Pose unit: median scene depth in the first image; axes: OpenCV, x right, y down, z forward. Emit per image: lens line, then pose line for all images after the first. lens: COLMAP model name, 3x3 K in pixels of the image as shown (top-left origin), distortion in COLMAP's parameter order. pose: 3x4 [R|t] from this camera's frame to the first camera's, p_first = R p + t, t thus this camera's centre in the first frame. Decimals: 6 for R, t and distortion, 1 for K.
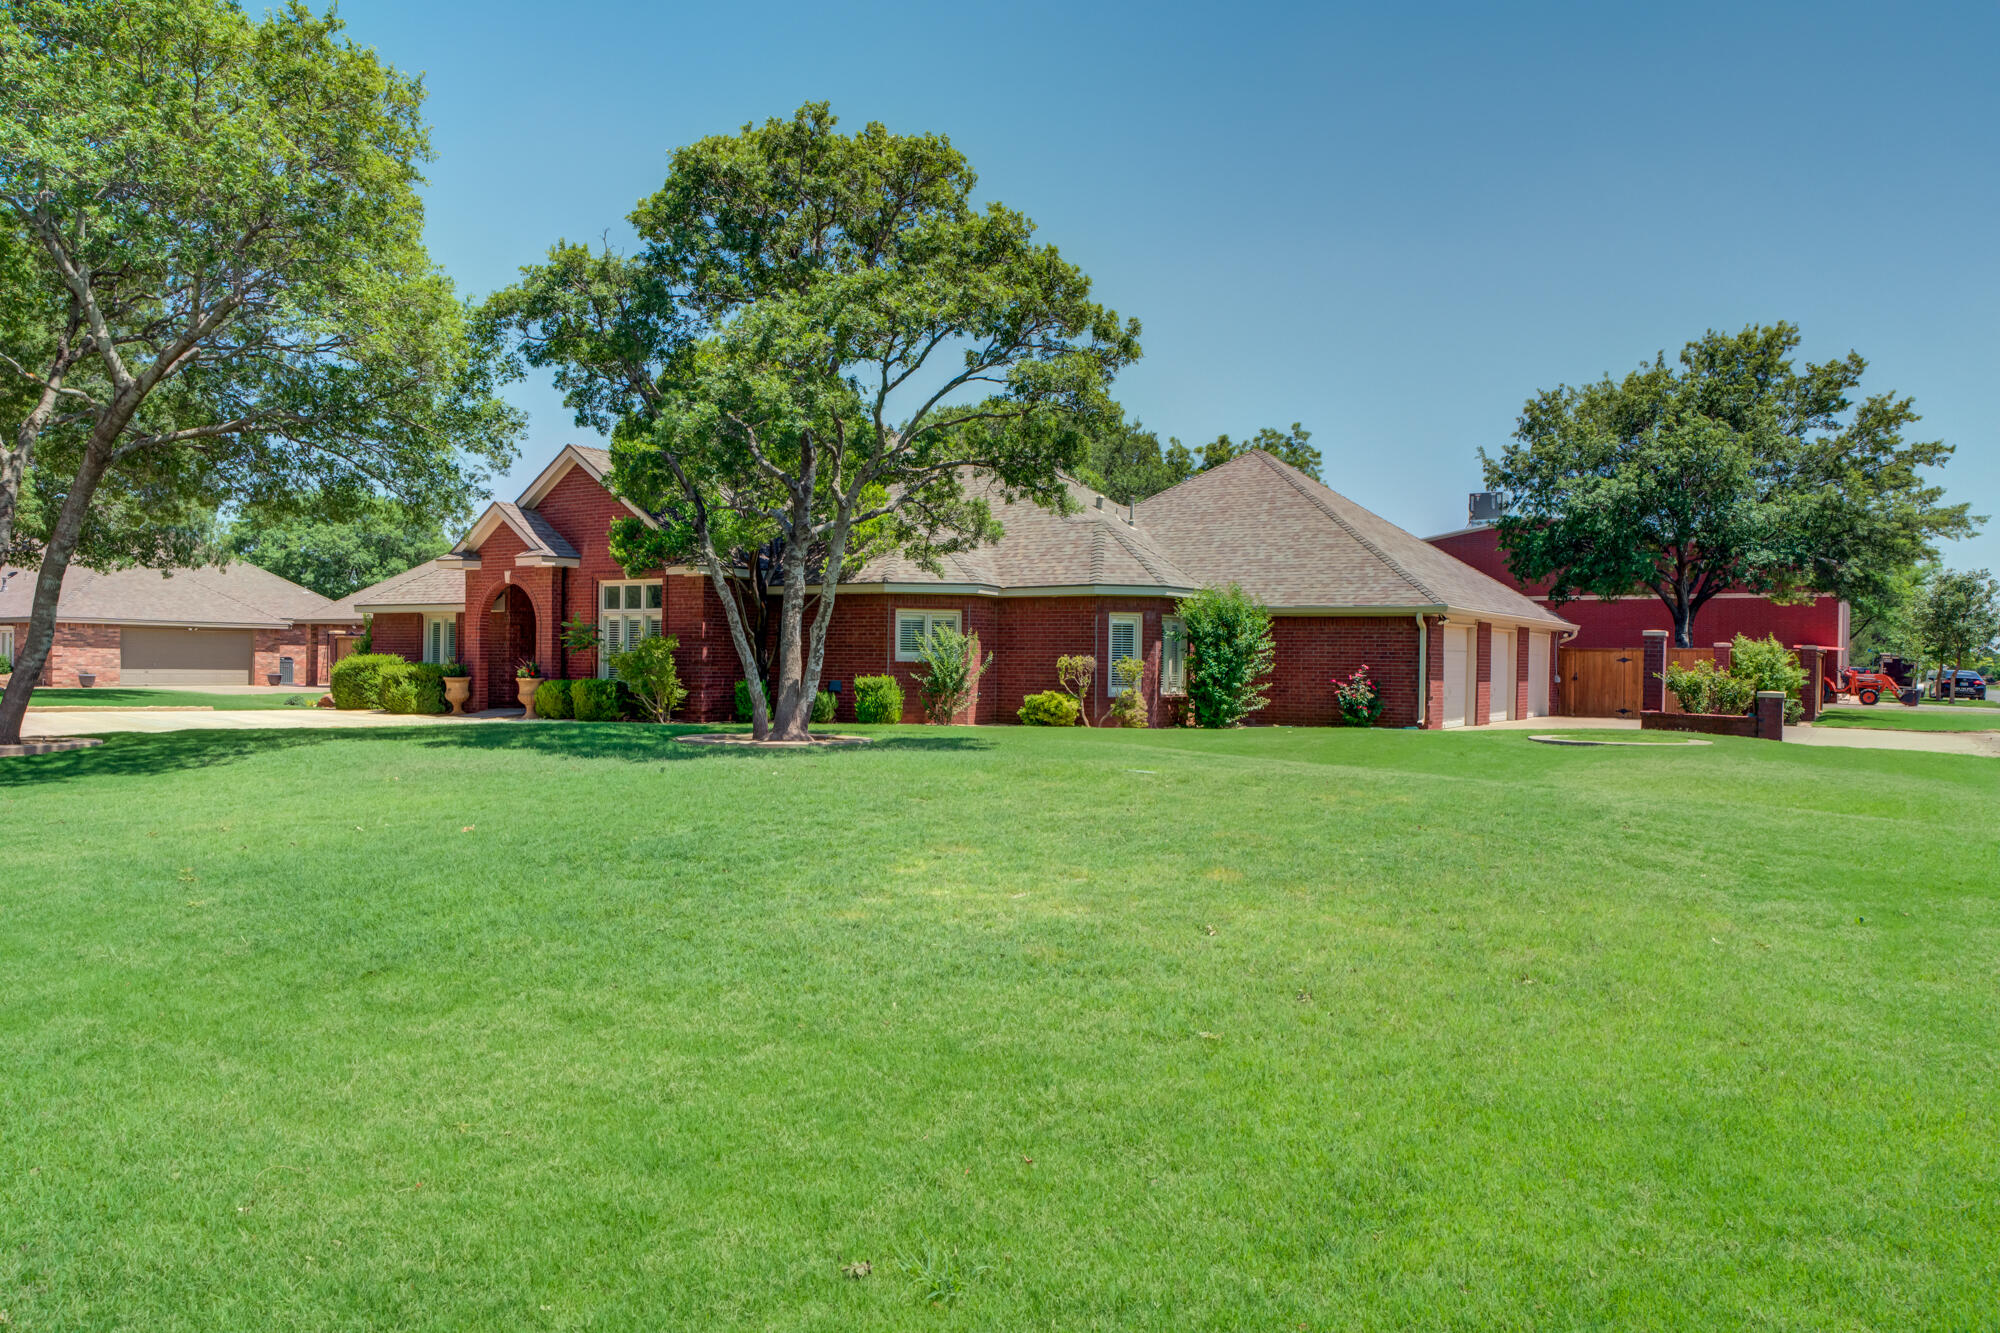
lens RADIAL K [[1390.1, 0, 997.8], [0, 1390.1, 668.6], [0, 0, 1]] dist [0.001061, -0.001151]
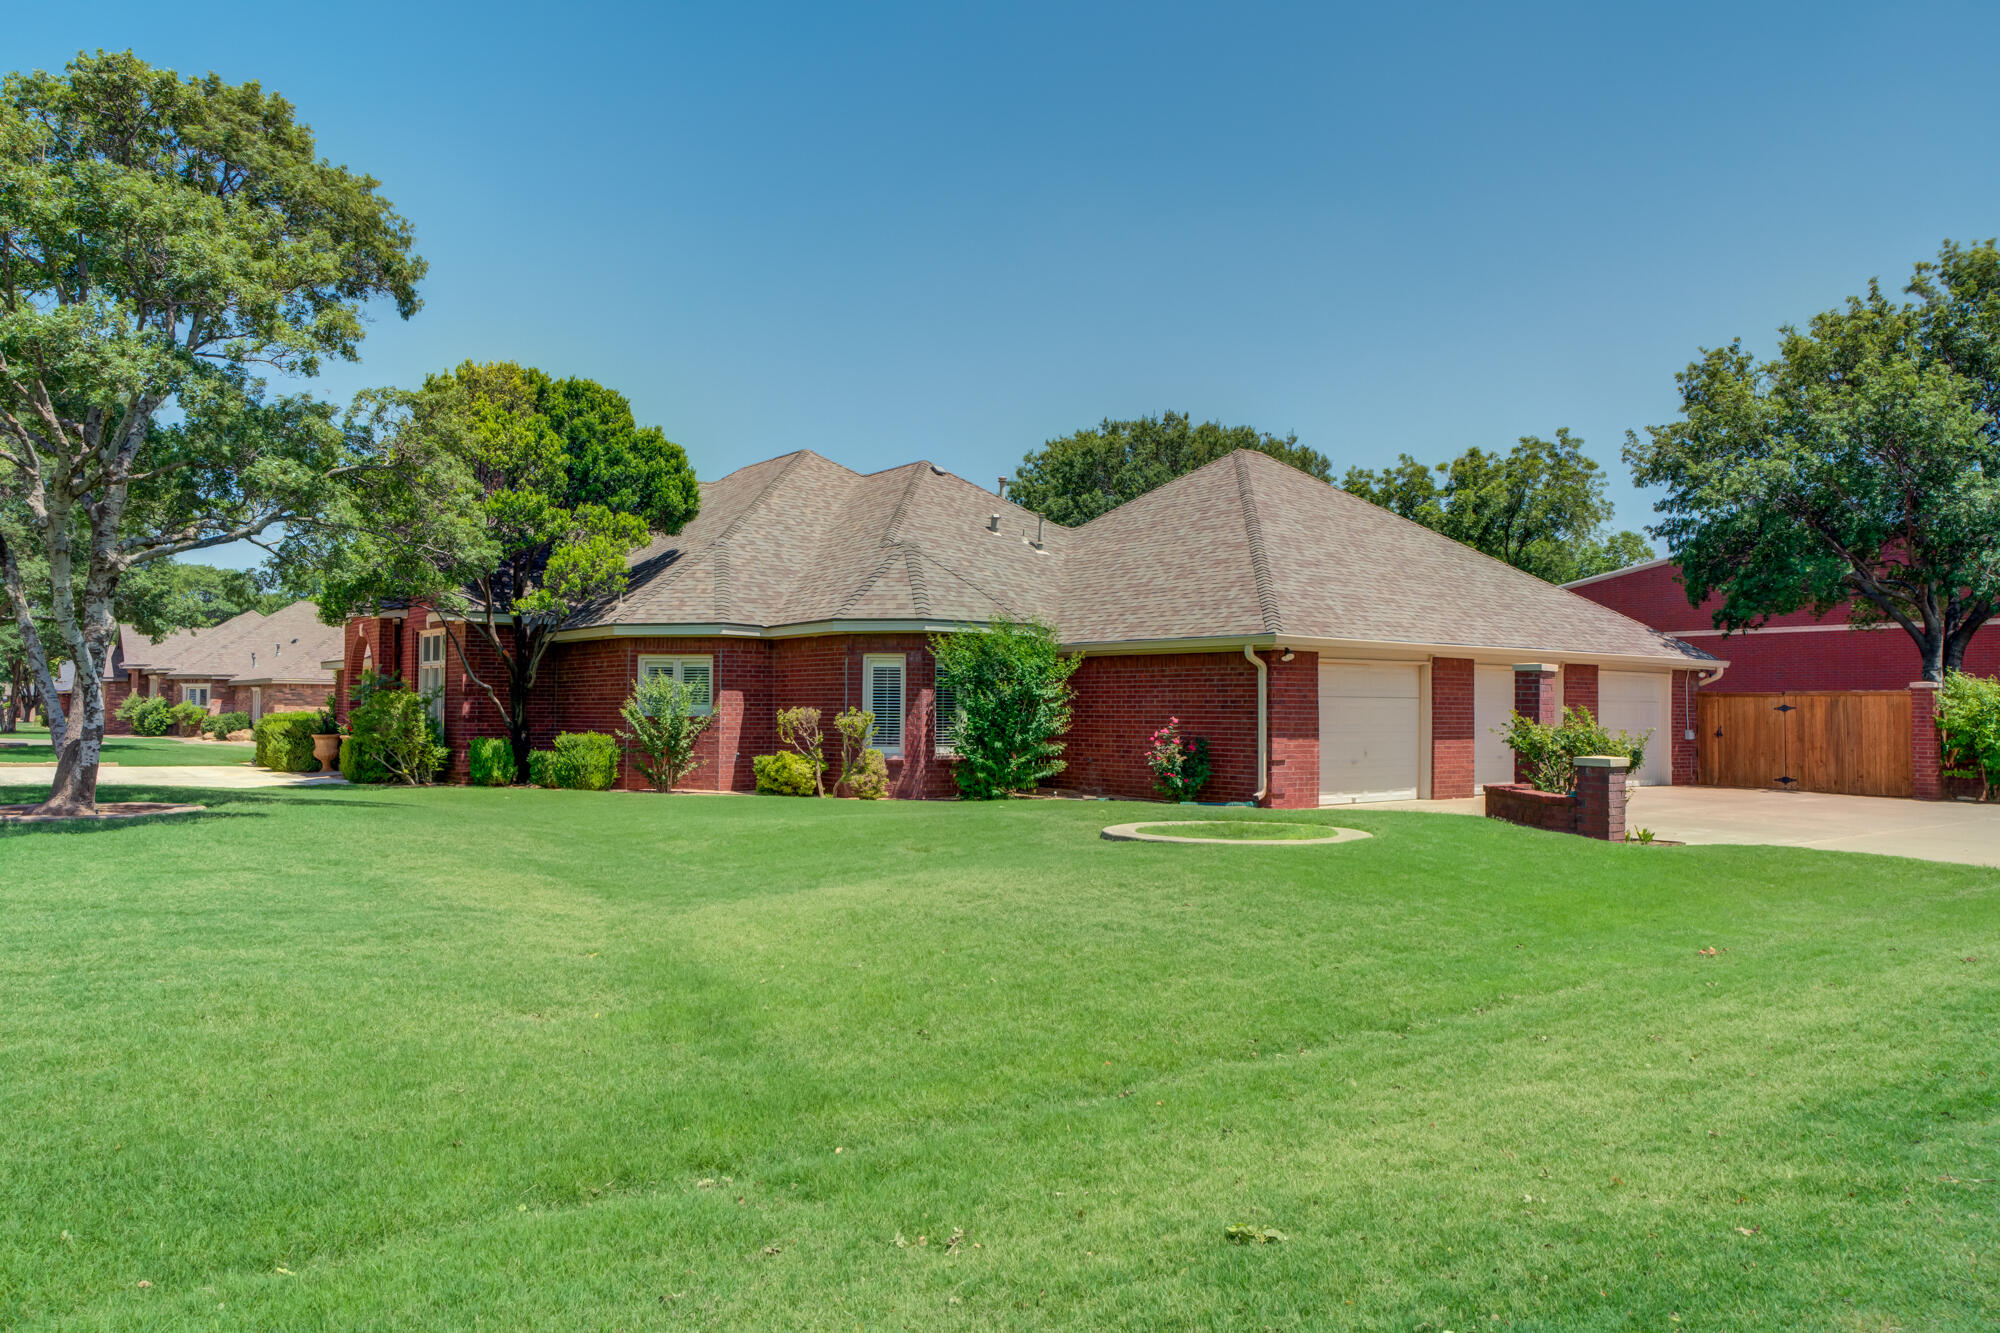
lens RADIAL K [[1377.9, 0, 1001.1], [0, 1377.9, 666.6], [0, 0, 1]] dist [-0.002448, 0.001489]
pose [[0.942441, -0.016495, -0.333964, 0.396205], [0.003083, 0.999169, -0.040651, -0.000153], [0.334357, 0.037281, 0.941709, 0.256267]]
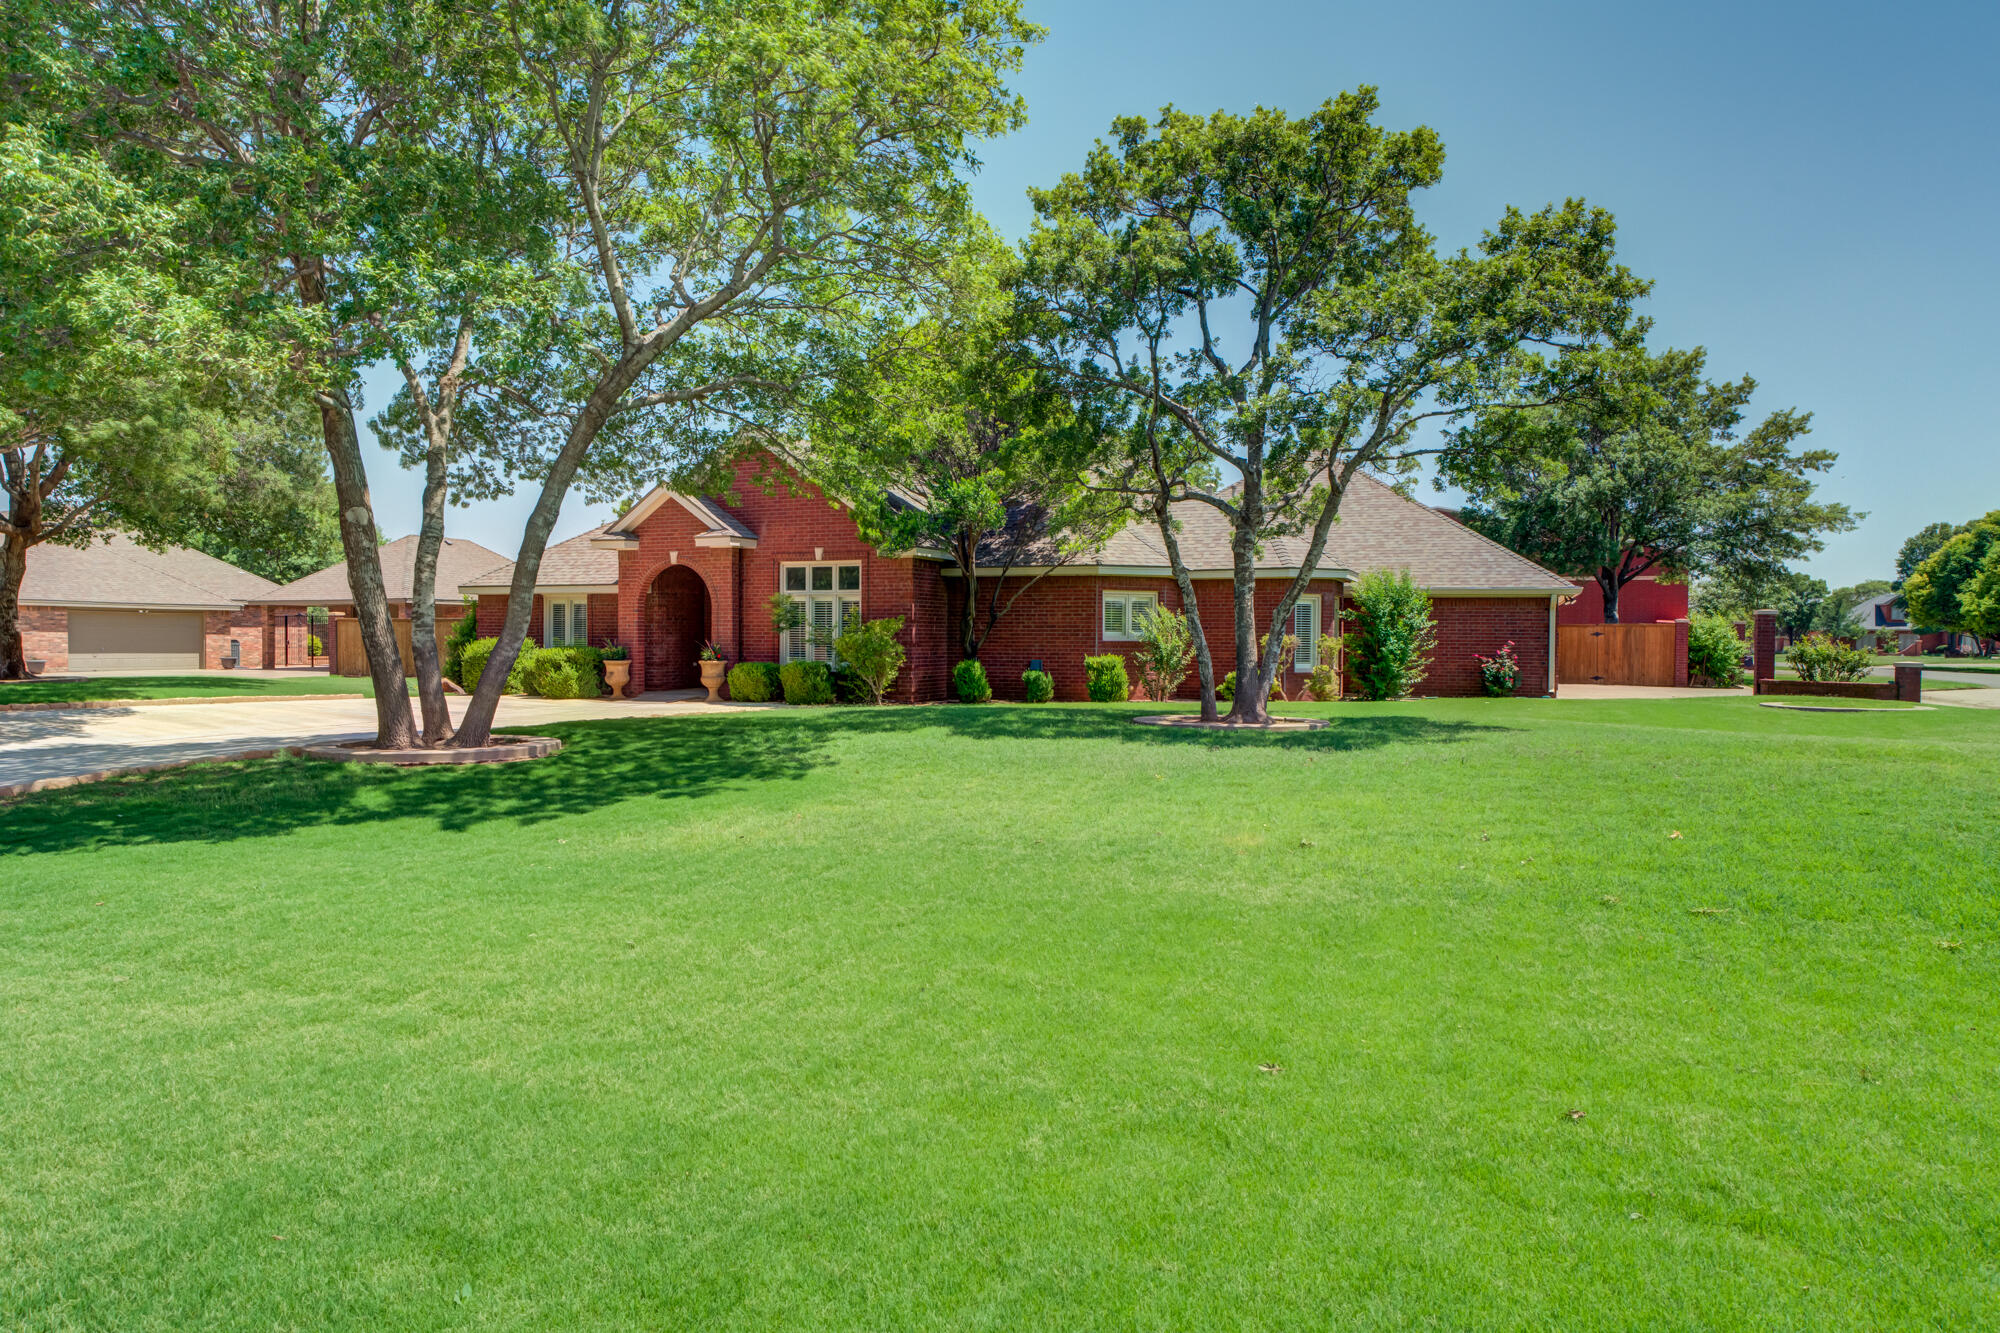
lens RADIAL K [[1258.6, 0, 1002.2], [0, 1258.6, 664.9], [0, 0, 1]] dist [-0.002523, 0.000250]
pose [[0.981029, -0.011556, 0.193515, -0.308526], [0.008118, 0.999795, 0.018552, -0.005046], [-0.193690, -0.016629, 0.980922, 0.085581]]
